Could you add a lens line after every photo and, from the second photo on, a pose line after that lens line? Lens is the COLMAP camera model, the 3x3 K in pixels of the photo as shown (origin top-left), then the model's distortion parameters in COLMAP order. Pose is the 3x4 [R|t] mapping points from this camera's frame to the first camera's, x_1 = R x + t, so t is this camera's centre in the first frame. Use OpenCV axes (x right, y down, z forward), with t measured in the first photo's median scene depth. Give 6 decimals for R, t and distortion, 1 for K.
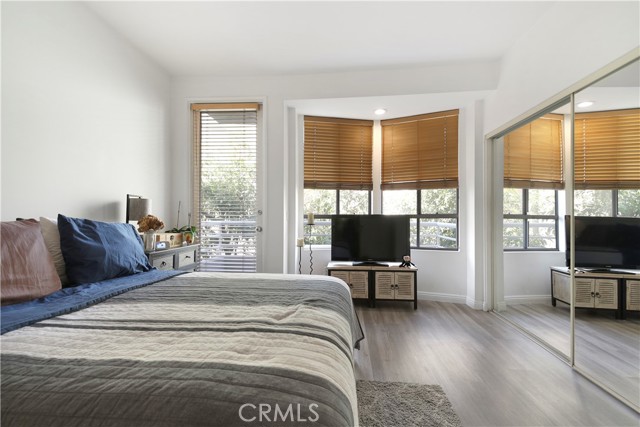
lens RADIAL K [[275.5, 0, 323.0], [0, 275.5, 214.0], [0, 0, 1]] dist [0.016796, -0.006720]
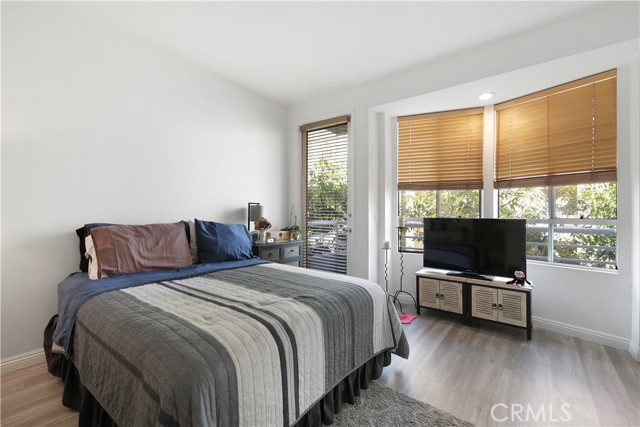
lens RADIAL K [[275.5, 0, 320.8], [0, 275.5, 212.6], [0, 0, 1]] dist [0.016796, -0.006720]
pose [[0.844873, 0.003798, -0.534954, 0.271998], [-0.001475, 0.999988, 0.004770, -0.022162], [0.534965, -0.003241, 0.844868, 0.016723]]
